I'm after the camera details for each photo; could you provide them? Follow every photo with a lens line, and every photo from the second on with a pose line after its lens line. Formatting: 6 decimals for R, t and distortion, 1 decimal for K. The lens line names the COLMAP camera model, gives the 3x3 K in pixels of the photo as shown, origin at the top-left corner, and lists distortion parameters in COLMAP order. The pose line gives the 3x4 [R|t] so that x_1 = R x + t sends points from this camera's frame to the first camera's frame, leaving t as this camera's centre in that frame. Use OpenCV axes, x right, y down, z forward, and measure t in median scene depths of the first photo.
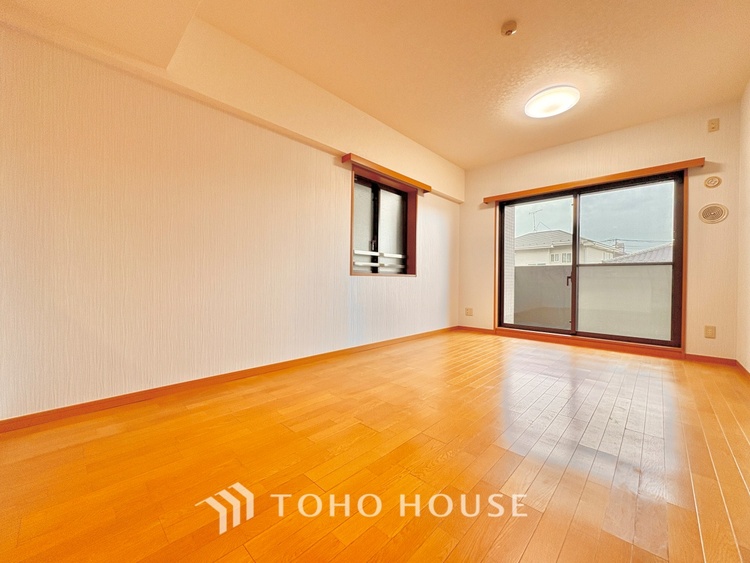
lens RADIAL K [[300.9, 0, 375.4], [0, 300.9, 281.8], [0, 0, 1]] dist [0.003118, 0.000082]
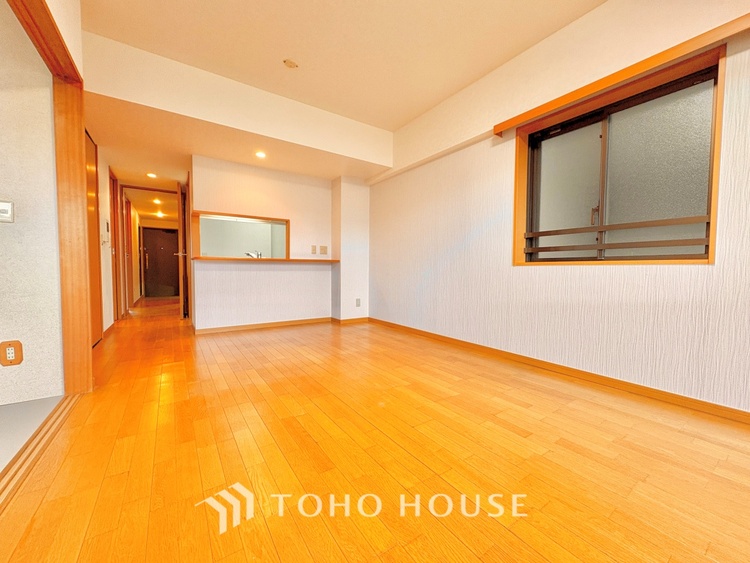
lens RADIAL K [[300.9, 0, 374.4], [0, 300.9, 282.1], [0, 0, 1]] dist [0.003118, 0.000082]
pose [[-0.215143, 0.032674, -0.976036, 0.810632], [-0.009763, 0.999318, 0.035605, -0.002454], [0.976534, 0.017190, -0.214677, 0.804876]]
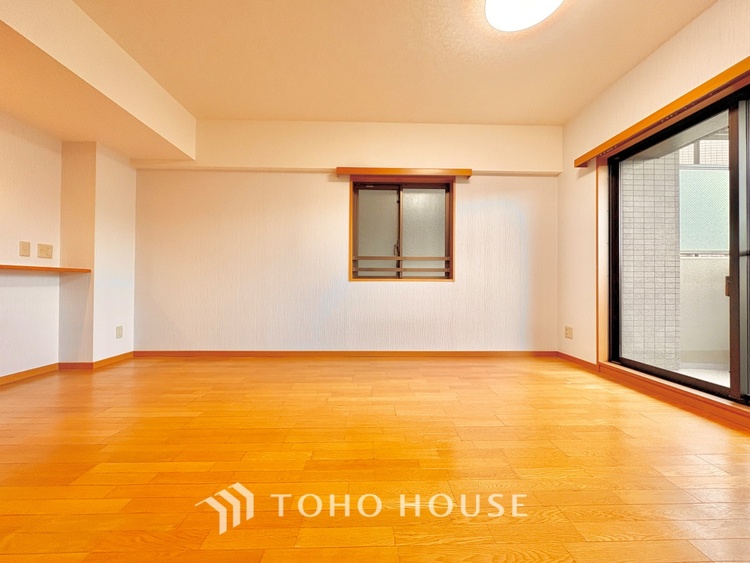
lens RADIAL K [[300.9, 0, 376.4], [0, 300.9, 283.1], [0, 0, 1]] dist [0.003118, 0.000082]
pose [[0.711810, -0.008977, -0.702315, 0.718980], [-0.002383, 0.999882, -0.015196, 0.000085], [0.702368, 0.012490, 0.711704, 0.321634]]
